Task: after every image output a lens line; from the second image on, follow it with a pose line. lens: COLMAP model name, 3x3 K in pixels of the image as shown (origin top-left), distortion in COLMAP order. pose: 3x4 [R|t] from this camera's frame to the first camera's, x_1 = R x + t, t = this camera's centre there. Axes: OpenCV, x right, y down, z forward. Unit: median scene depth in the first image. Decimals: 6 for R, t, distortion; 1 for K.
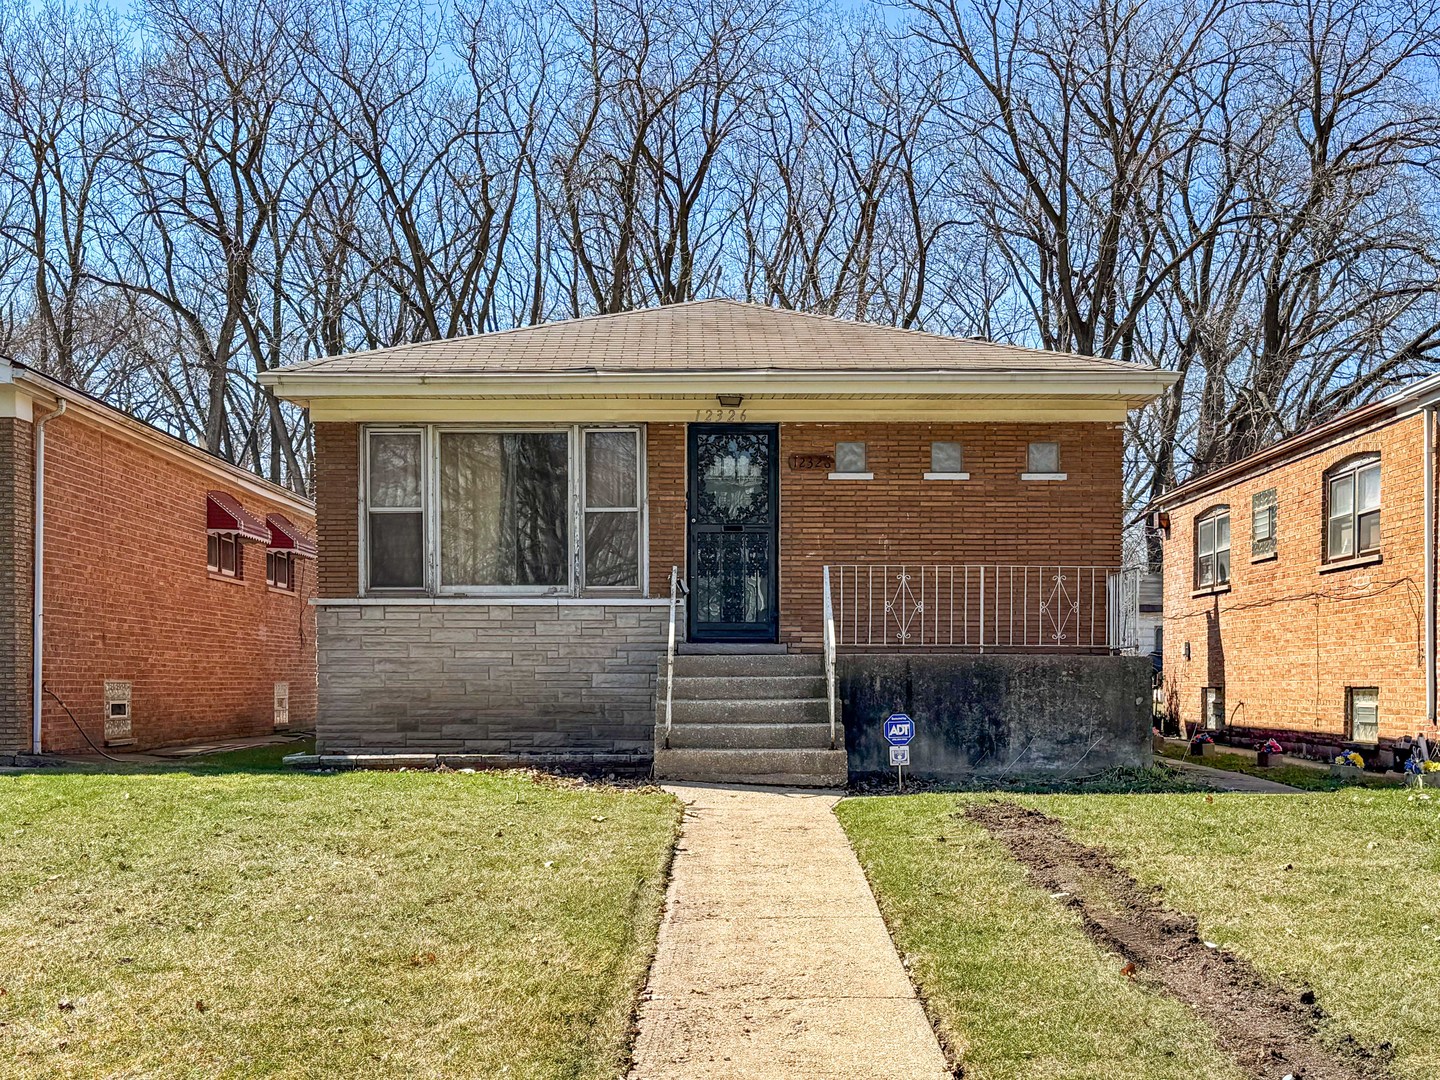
lens RADIAL K [[1858.8, 0, 720.0], [0, 1858.8, 540.0], [0, 0, 1]] dist [0.138067, 0.005531]
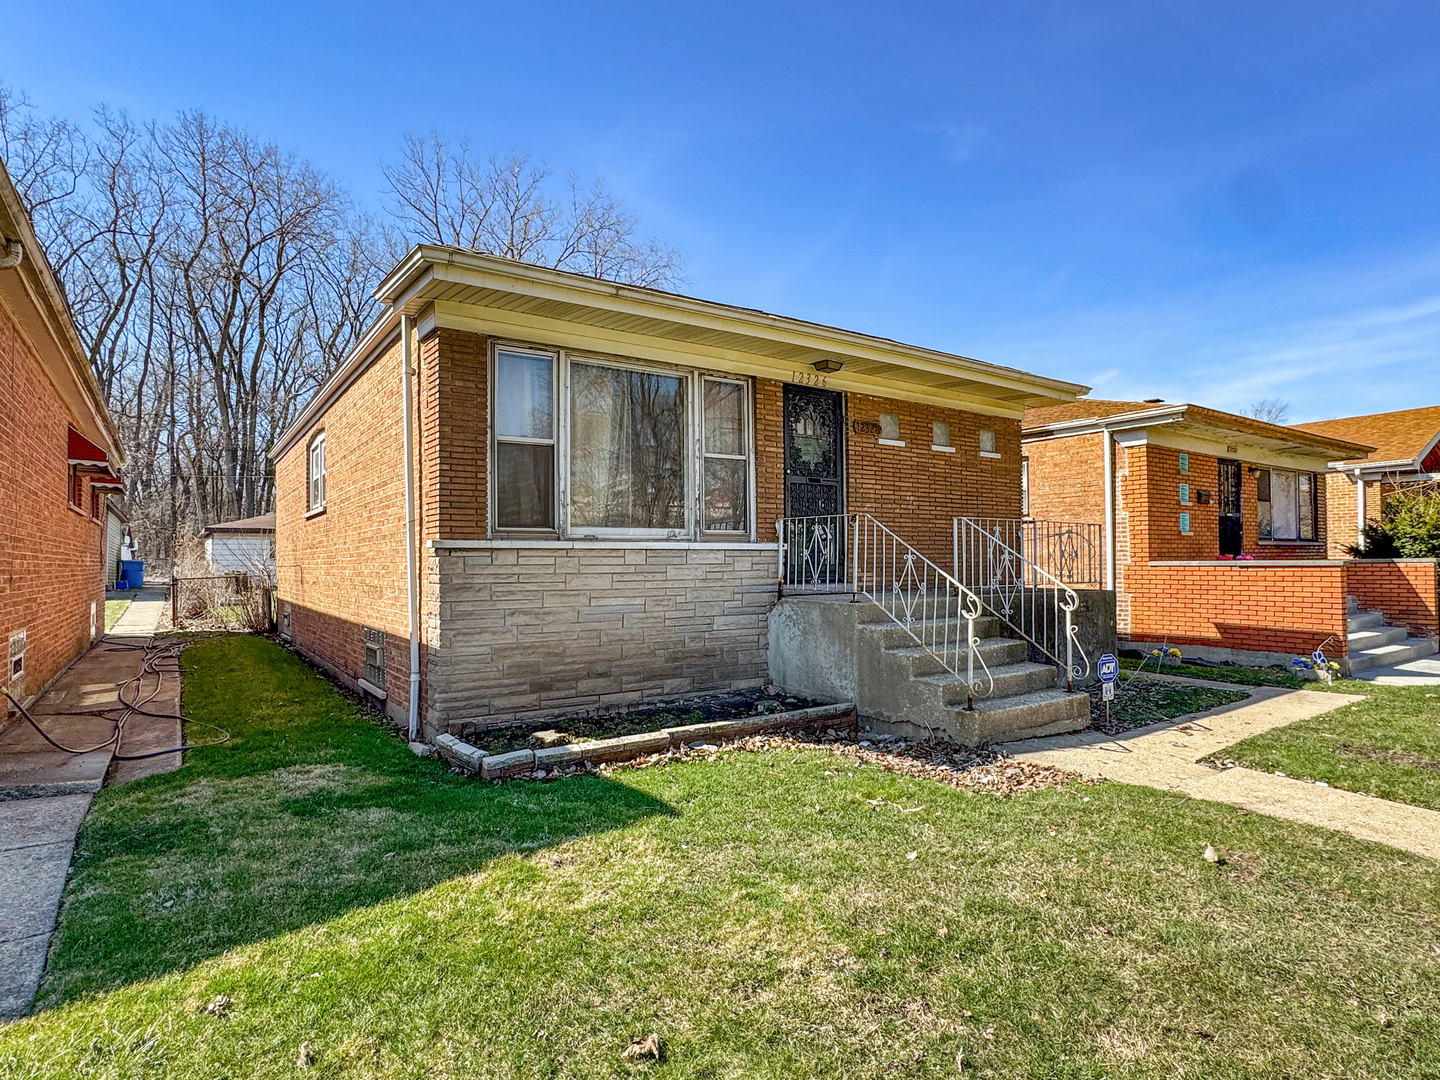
lens RADIAL K [[782.2, 0, 720.4], [0, 782.2, 509.7], [0, 0, 1]] dist [-0.000820, 0.000115]
pose [[0.823470, 0.031370, 0.566492, -0.306870], [-0.033162, 0.999425, -0.007139, 0.016453], [-0.566390, -0.012907, 0.824036, 0.645630]]
